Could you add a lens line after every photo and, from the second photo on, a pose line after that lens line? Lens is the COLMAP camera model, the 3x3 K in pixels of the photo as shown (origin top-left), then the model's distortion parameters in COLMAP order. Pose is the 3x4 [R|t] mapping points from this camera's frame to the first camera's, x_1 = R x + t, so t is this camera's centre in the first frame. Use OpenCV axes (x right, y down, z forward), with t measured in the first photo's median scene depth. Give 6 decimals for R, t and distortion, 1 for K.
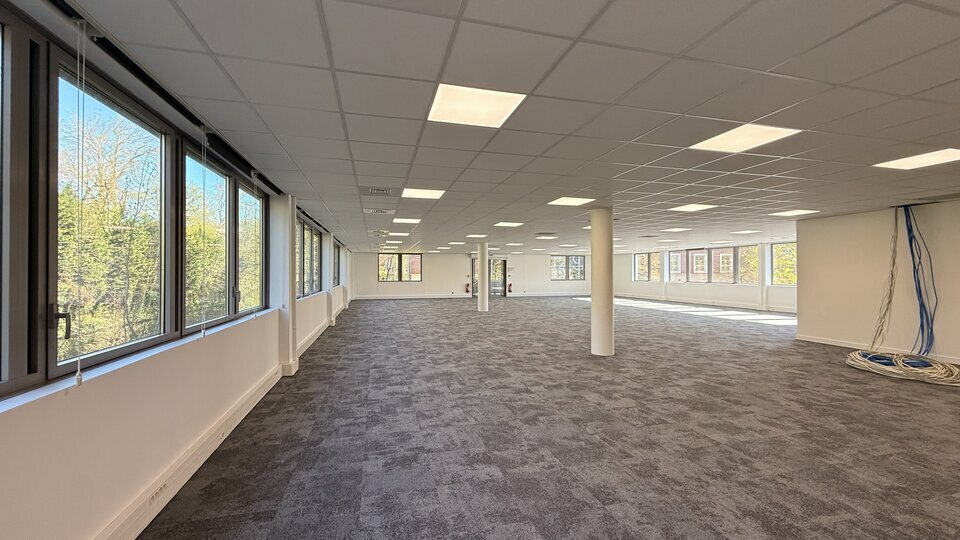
lens RADIAL K [[374.9, 0, 477.8], [0, 374.9, 270.5], [0, 0, 1]] dist [0.000501, 0.000016]
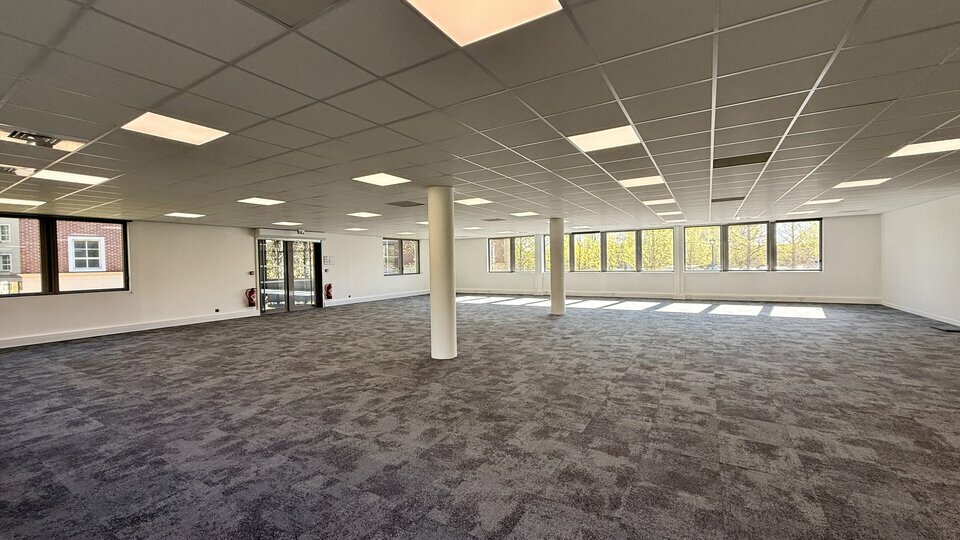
lens RADIAL K [[374.9, 0, 480.1], [0, 374.9, 269.9], [0, 0, 1]] dist [0.000501, 0.000016]
pose [[0.728524, -0.026895, 0.684492, -0.139802], [0.015150, 0.999617, 0.023152, 0.003229], [-0.684853, -0.006497, 0.728652, 0.416064]]
